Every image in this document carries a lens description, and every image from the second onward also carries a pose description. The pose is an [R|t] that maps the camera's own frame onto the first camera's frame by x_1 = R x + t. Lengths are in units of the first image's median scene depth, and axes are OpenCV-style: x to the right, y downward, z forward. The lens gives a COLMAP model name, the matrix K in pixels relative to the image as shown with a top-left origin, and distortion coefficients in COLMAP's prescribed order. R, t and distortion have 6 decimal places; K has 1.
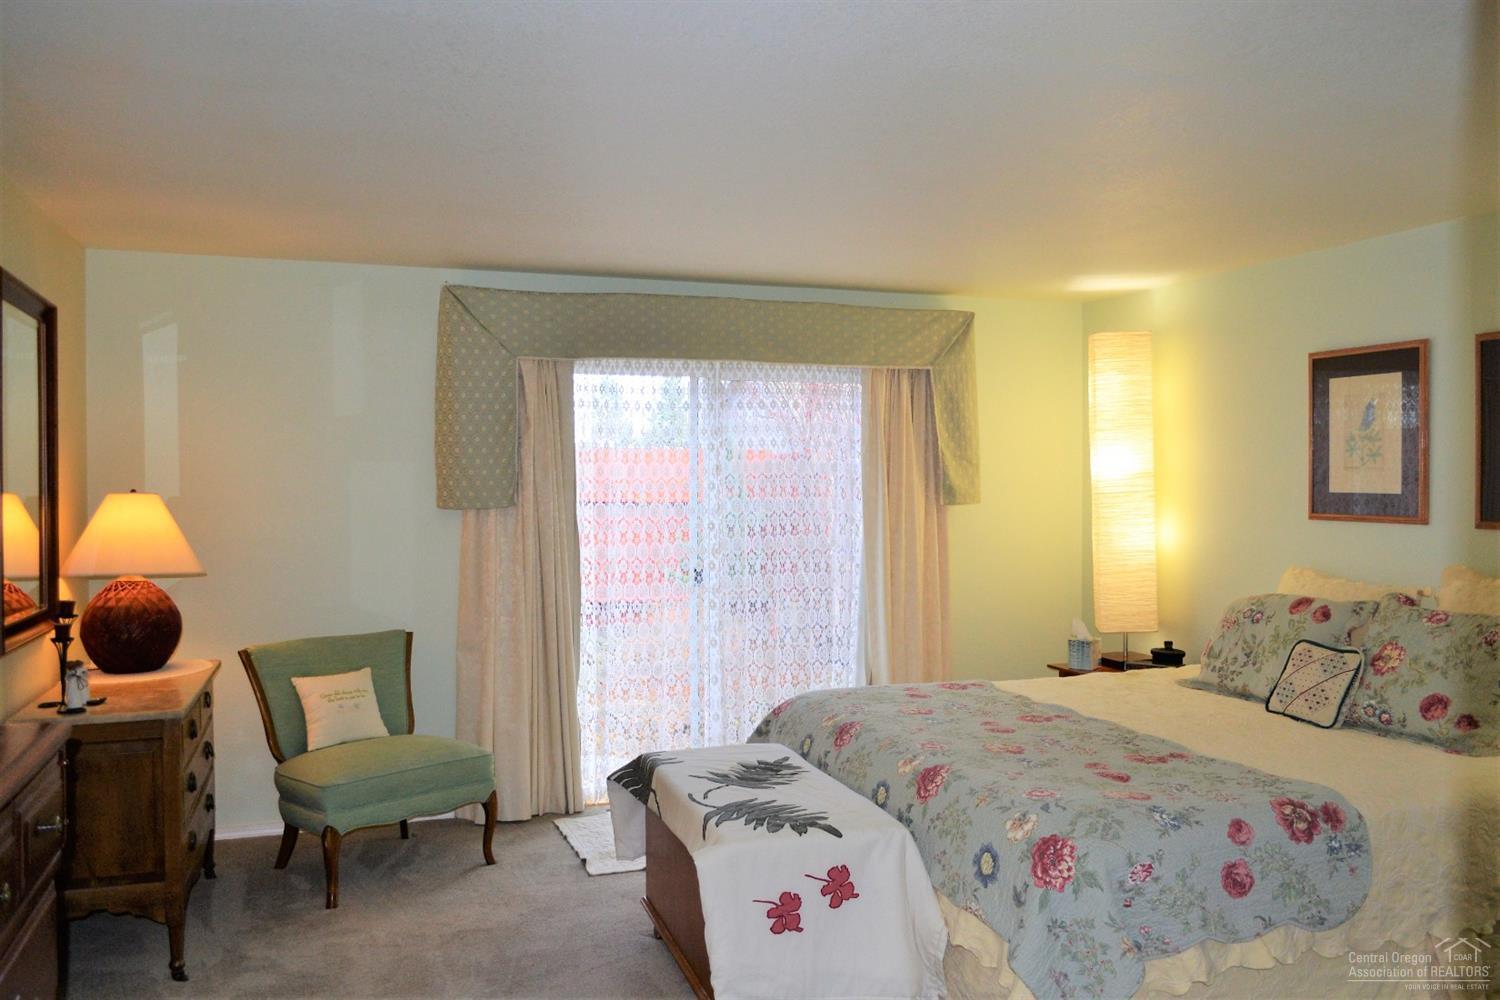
lens RADIAL K [[1197.6, 0, 771.5], [0, 1197.6, 509.0], [0, 0, 1]] dist [-0.006691, -0.001859]
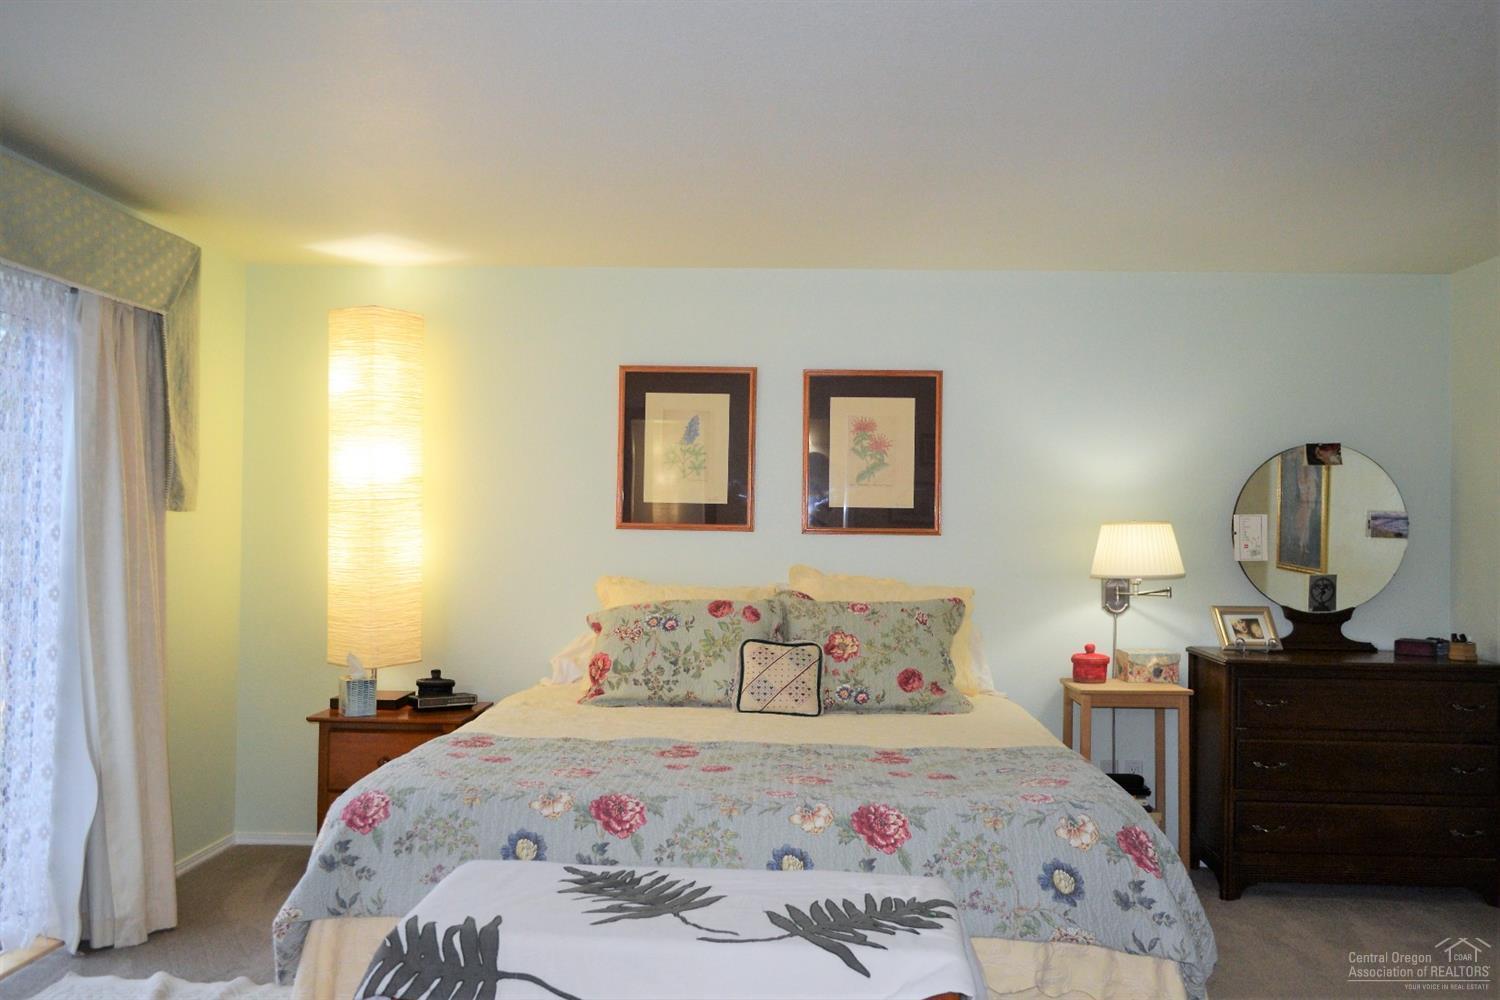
lens RADIAL K [[1197.6, 0, 771.5], [0, 1197.6, 509.0], [0, 0, 1]] dist [-0.006691, -0.001859]
pose [[0.387230, 0.020868, 0.921747, -0.485863], [0.006876, 0.999651, -0.025521, 0.020849], [-0.921957, 0.016220, 0.386951, 0.542280]]
